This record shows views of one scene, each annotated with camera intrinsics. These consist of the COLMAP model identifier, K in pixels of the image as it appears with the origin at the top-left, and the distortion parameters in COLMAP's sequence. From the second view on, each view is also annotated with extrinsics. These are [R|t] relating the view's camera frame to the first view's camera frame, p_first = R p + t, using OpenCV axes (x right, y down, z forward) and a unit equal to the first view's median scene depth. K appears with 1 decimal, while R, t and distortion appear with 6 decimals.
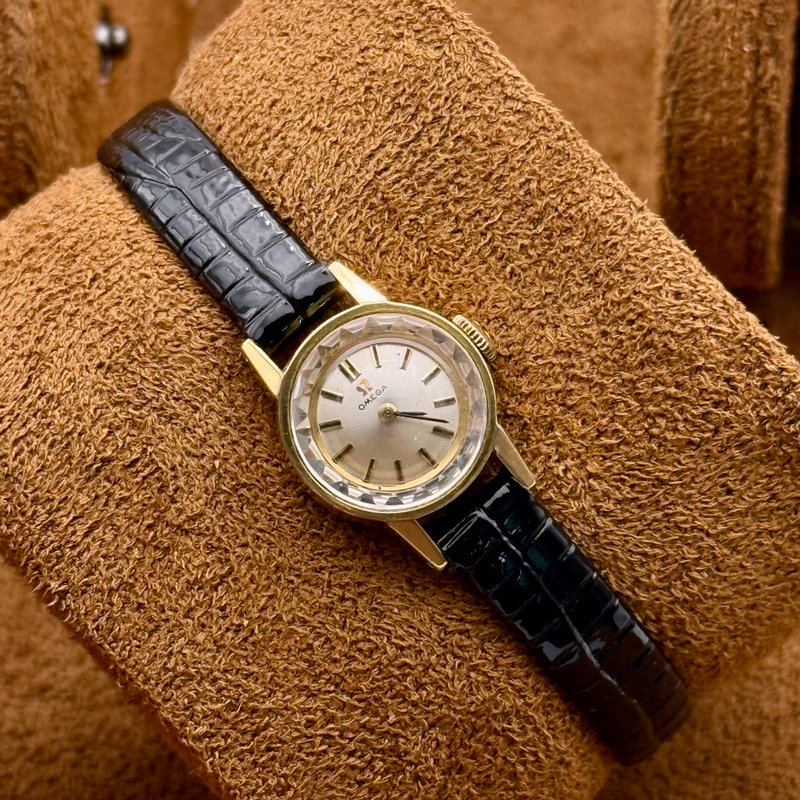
lens RADIAL K [[3135.2, 0, 398.6], [0, 3135.2, 430.5], [0, 0, 1]] dist [0.342144, 0.104098]
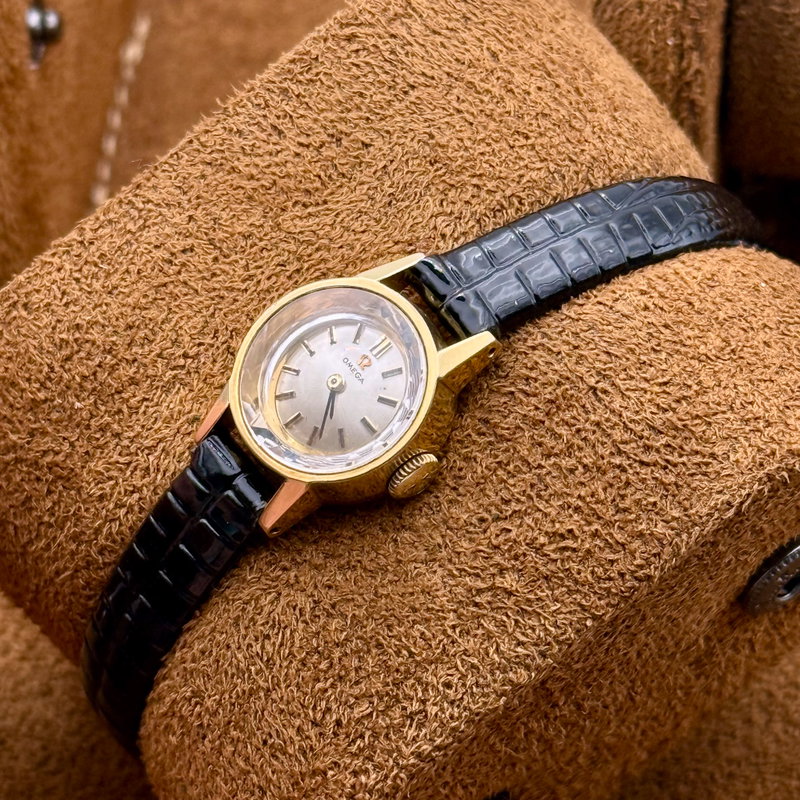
lens RADIAL K [[3135.2, 0, 398.6], [0, 3135.2, 430.5], [0, 0, 1]] dist [0.342144, 0.104098]
pose [[-0.085187, 0.957082, -0.277016, 0.283772], [-0.928840, 0.024326, 0.369681, -0.389785], [0.360554, 0.288796, 0.886904, 0.114096]]
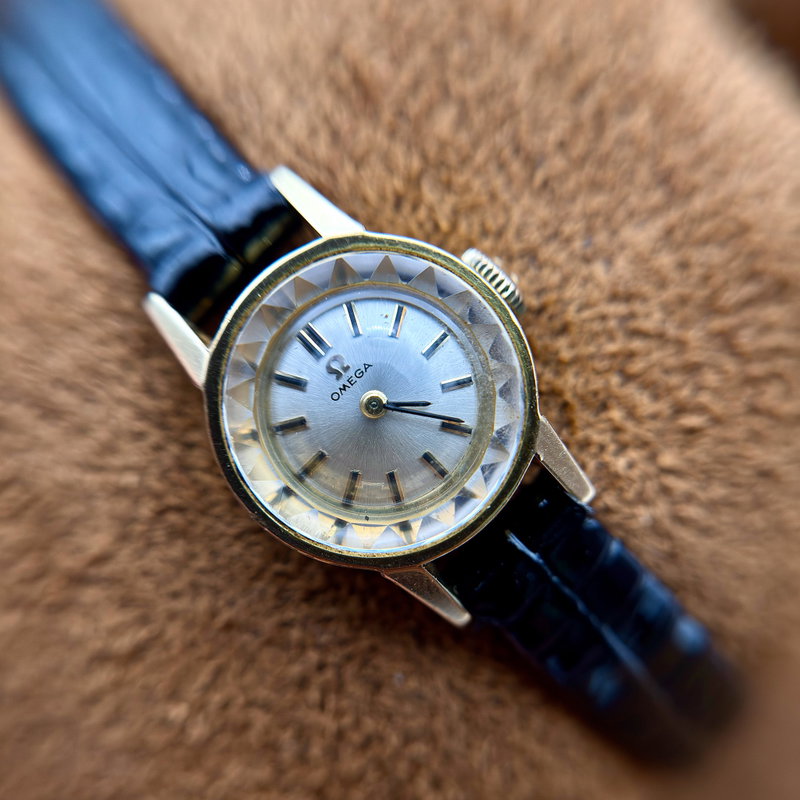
lens RADIAL K [[861.0, 0, 403.1], [0, 861.0, 422.0], [0, 0, 1]] dist [0.570418, -0.001637]
pose [[0.998857, -0.045041, 0.016022, -0.000364], [0.042939, 0.992611, 0.113492, -0.022198], [-0.021015, -0.112674, 0.993410, 0.798952]]
